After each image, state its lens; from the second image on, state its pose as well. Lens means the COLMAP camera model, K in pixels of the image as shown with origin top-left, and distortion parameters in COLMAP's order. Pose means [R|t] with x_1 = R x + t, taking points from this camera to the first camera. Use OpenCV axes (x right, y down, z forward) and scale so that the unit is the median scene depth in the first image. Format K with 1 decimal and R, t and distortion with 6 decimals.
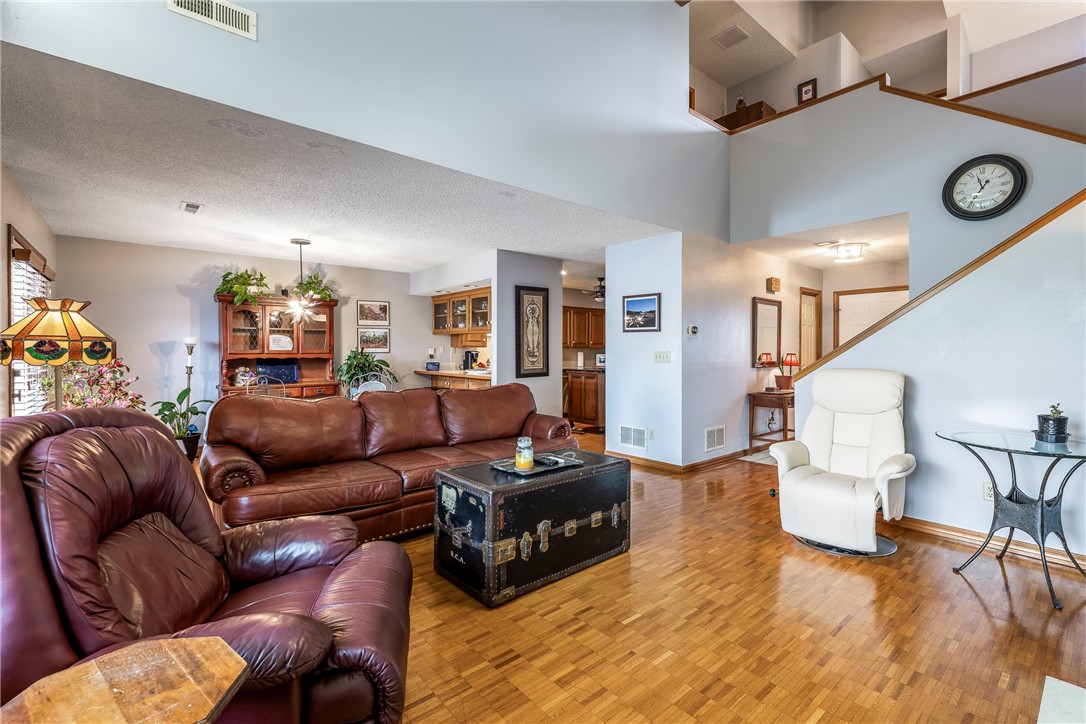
lens RADIAL K [[481.7, 0, 555.0], [0, 481.7, 355.5], [0, 0, 1]] dist [0.000378, 0.000047]
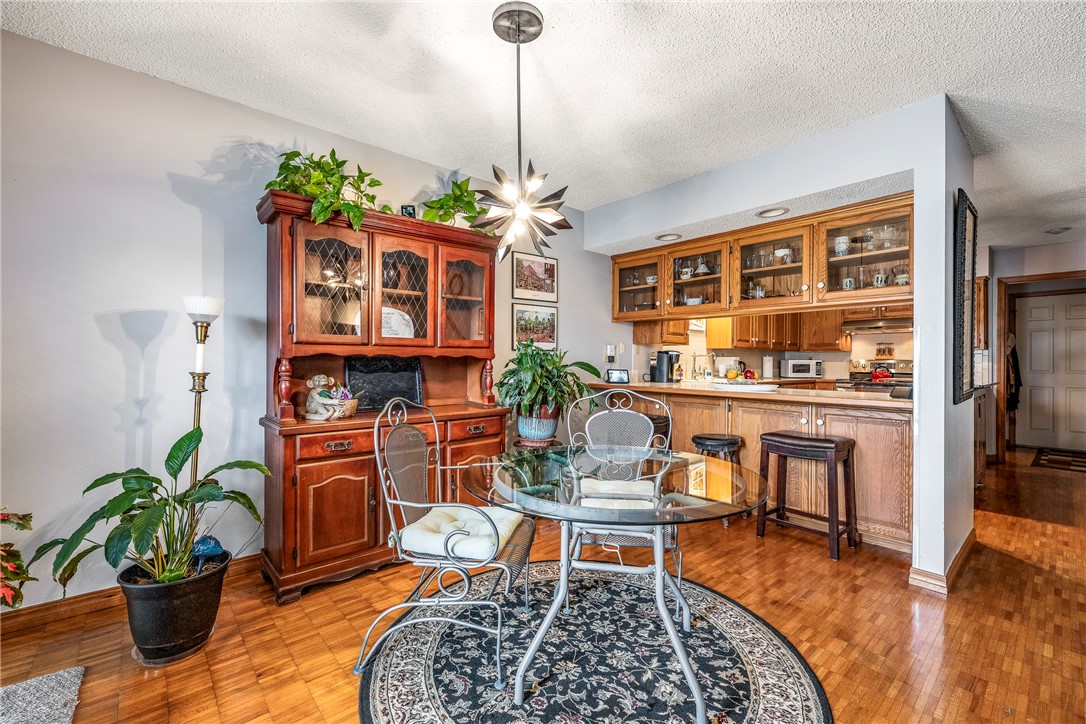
lens RADIAL K [[459.2, 0, 543.0], [0, 459.2, 362.0], [0, 0, 1]] dist [-0.002545, -0.000338]
pose [[0.999952, 0.007497, 0.006381, -0.456113], [-0.007461, 0.999956, -0.005676, 0.012994], [-0.006423, 0.005628, 0.999964, 0.592300]]
